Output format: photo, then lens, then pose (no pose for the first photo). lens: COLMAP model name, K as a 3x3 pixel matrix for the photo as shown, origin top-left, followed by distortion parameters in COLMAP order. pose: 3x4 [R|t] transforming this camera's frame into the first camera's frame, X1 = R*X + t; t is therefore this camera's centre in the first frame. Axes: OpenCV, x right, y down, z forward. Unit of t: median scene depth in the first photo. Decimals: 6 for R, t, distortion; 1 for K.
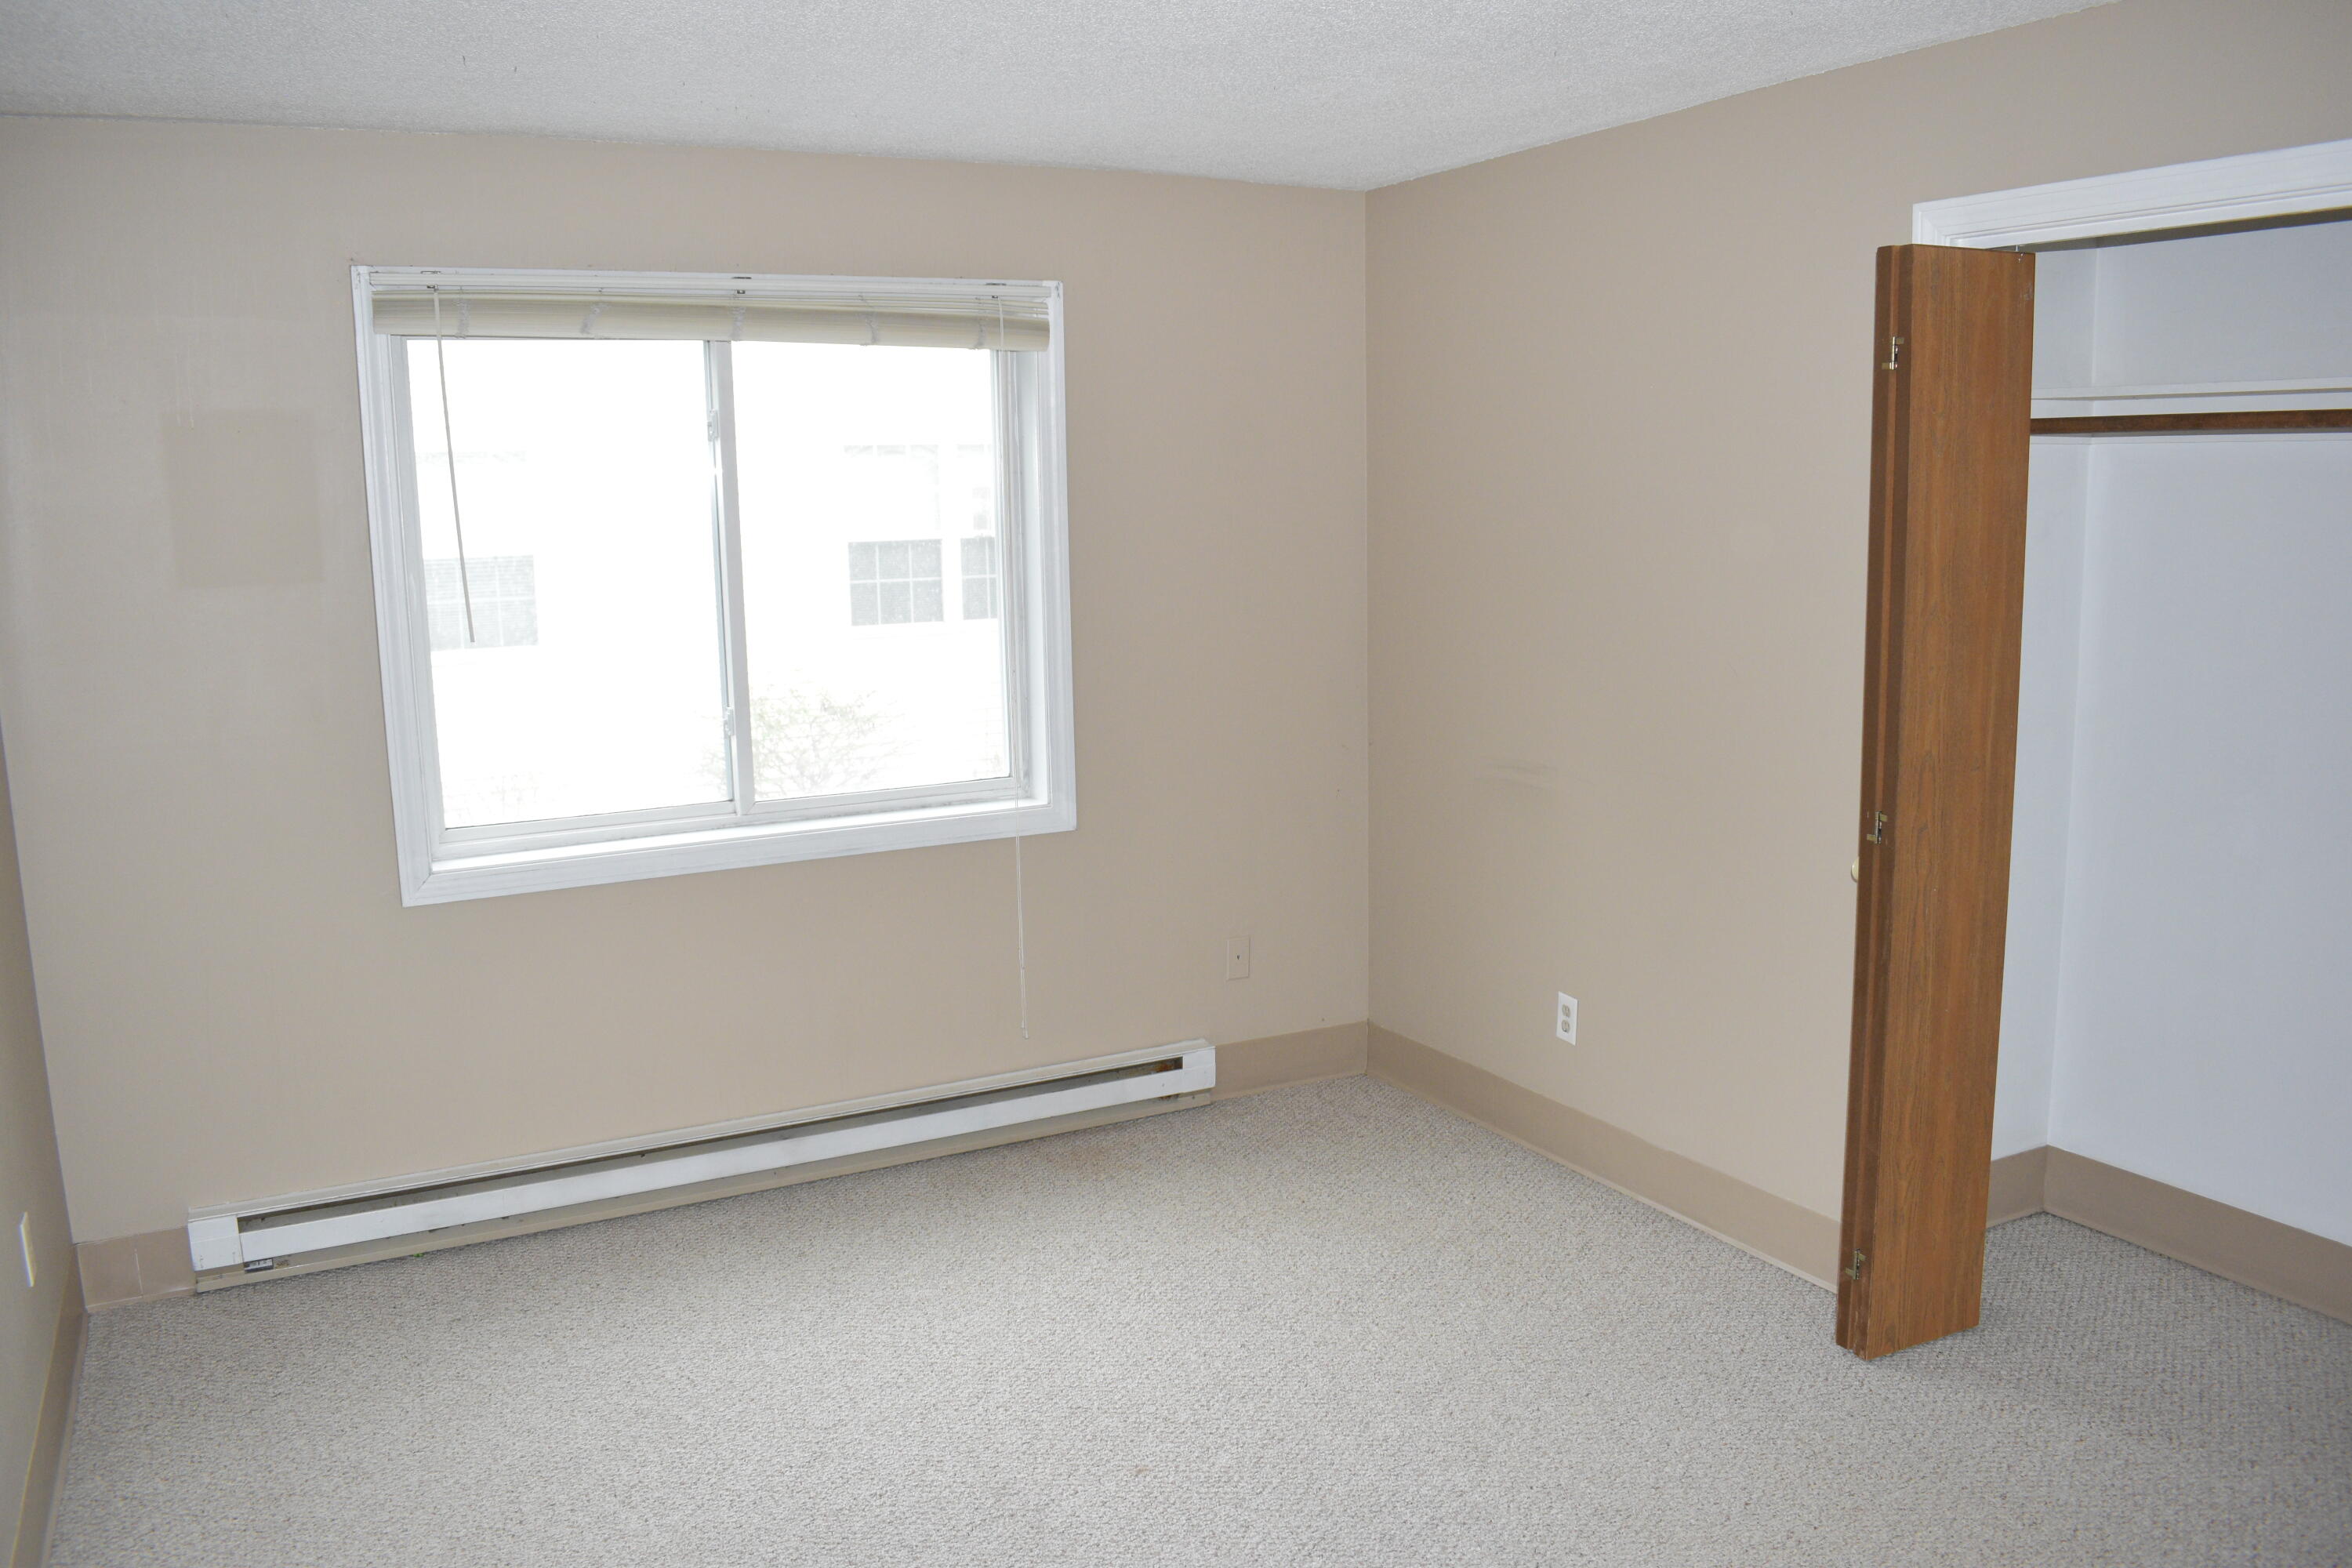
lens RADIAL K [[1835.6, 0, 1176.0], [0, 1835.6, 784.0], [0, 0, 1]] dist [-0.099719, 0.019972]
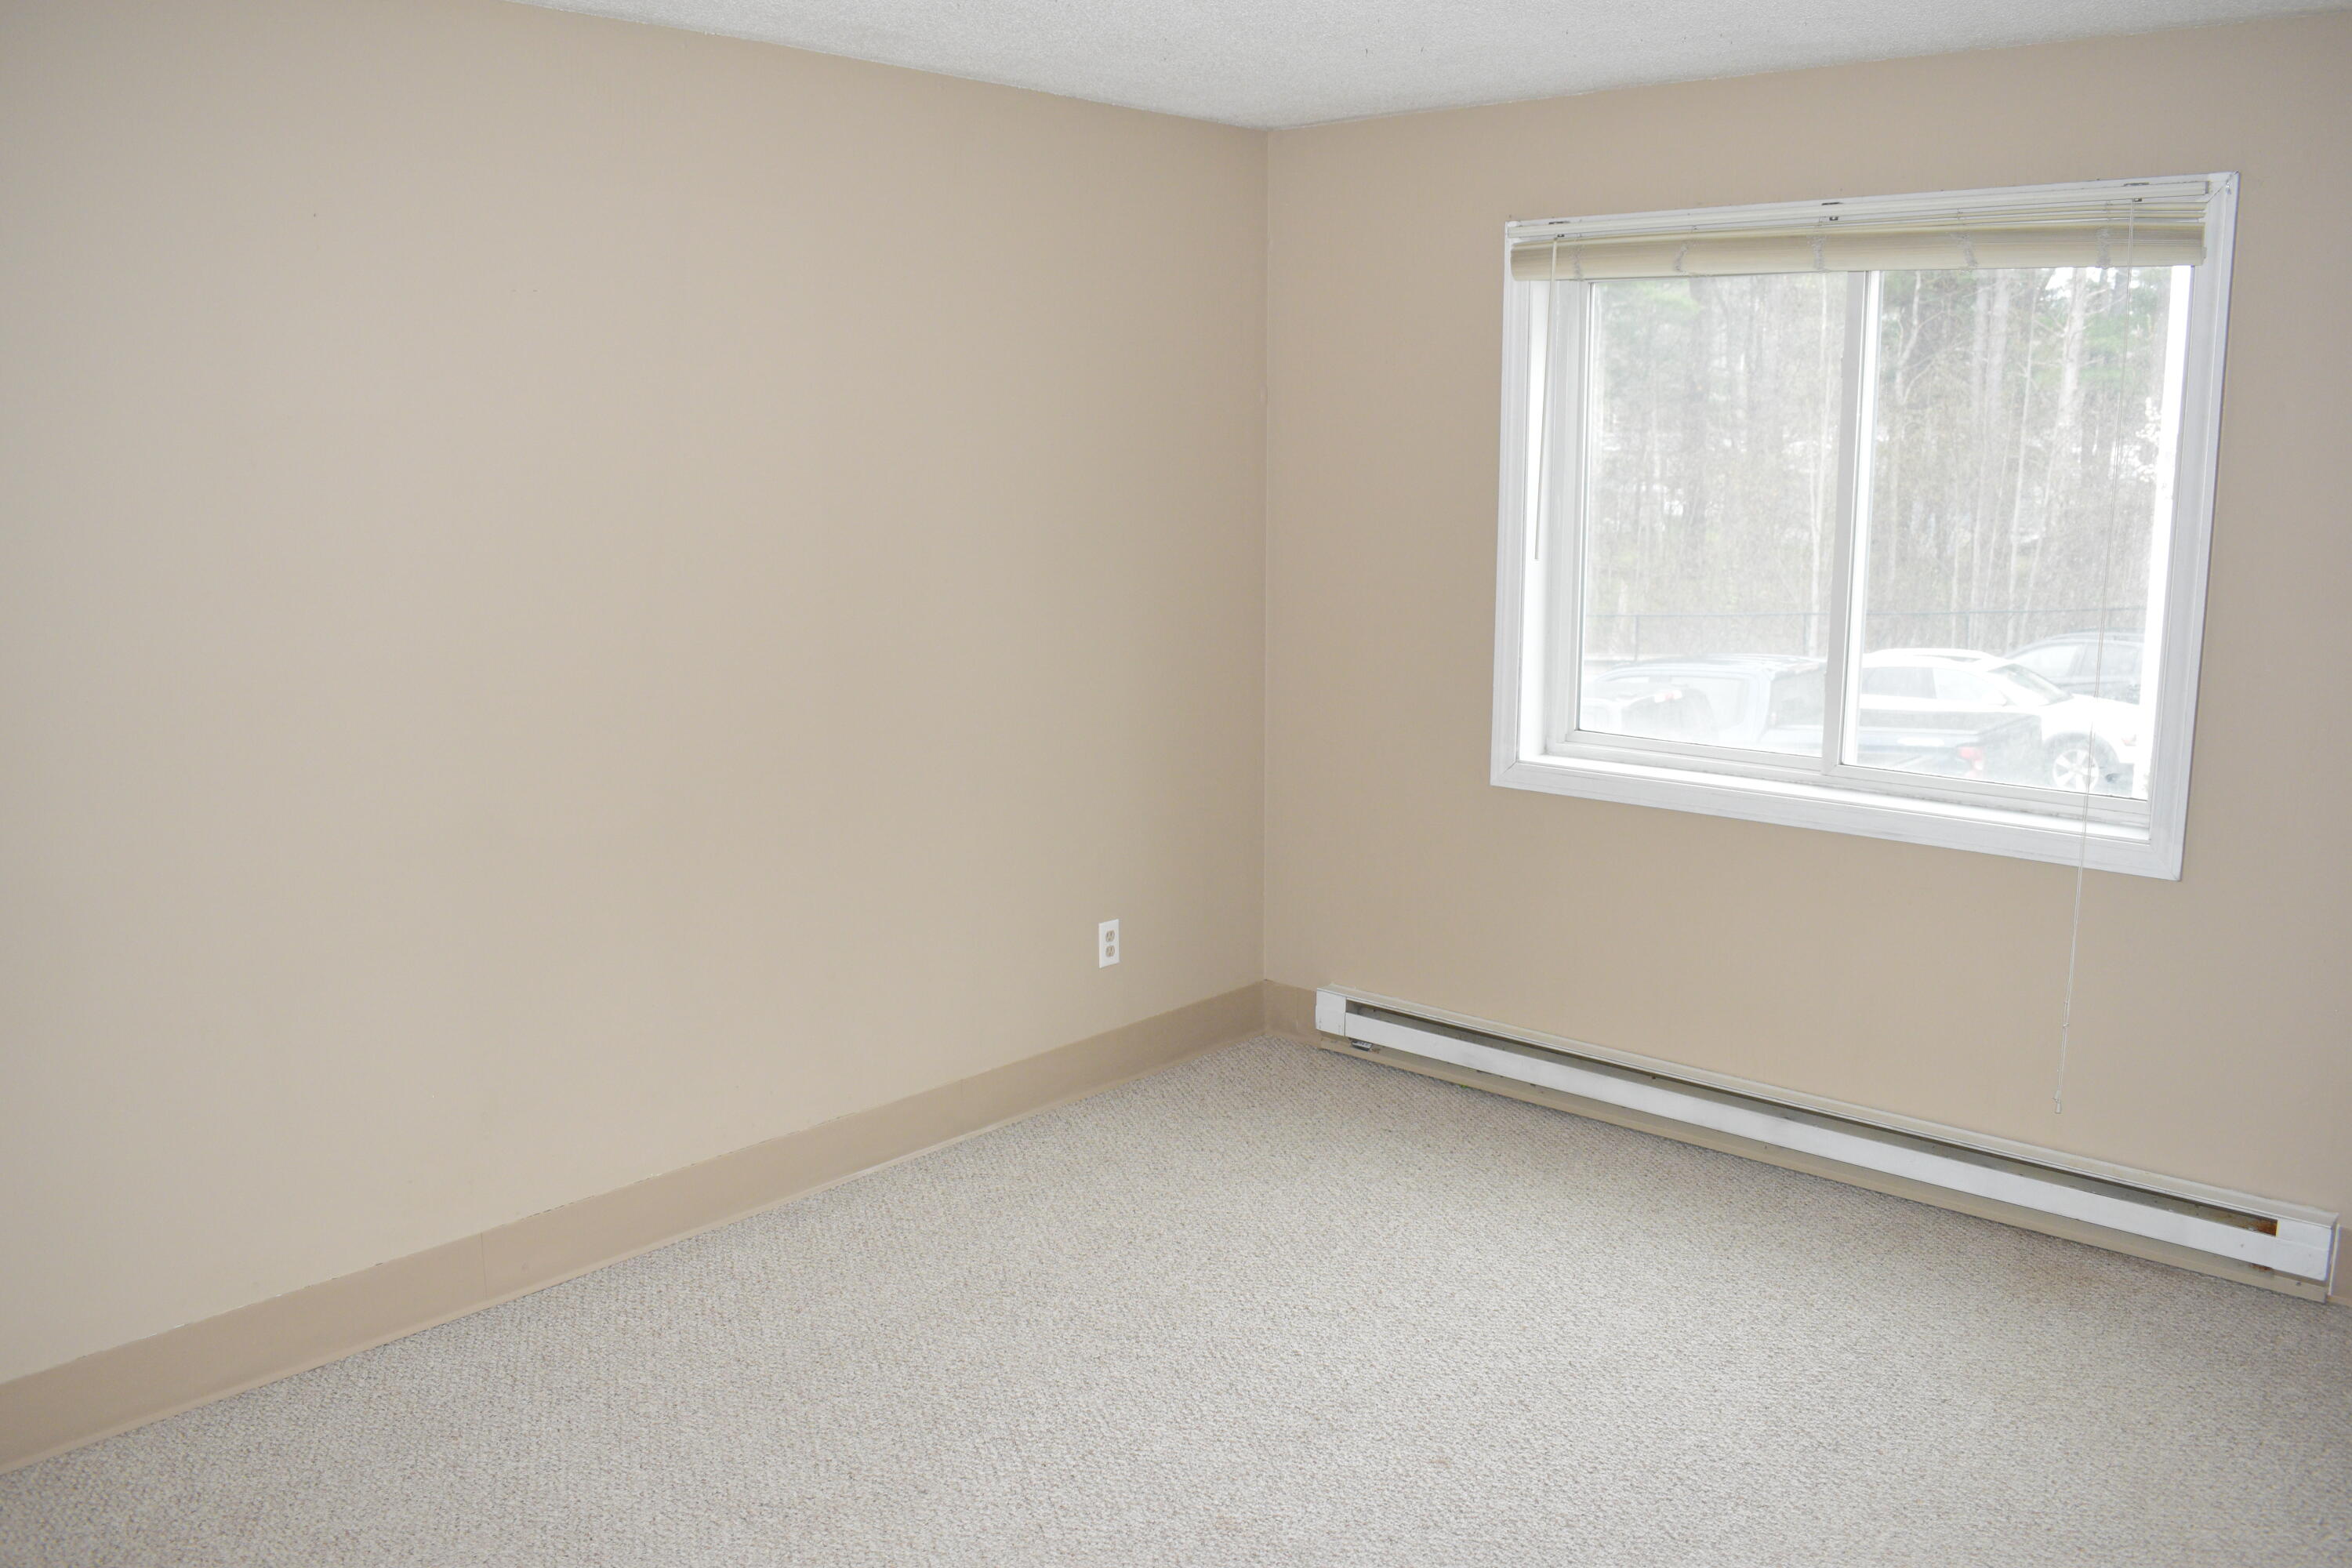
lens RADIAL K [[1835.6, 0, 1176.0], [0, 1835.6, 784.0], [0, 0, 1]] dist [-0.099719, 0.019972]
pose [[0.364624, 0.184932, -0.912606, 0.510972], [-0.166622, 0.977219, 0.131453, -0.047215], [0.916126, 0.104129, 0.387131, 0.336436]]
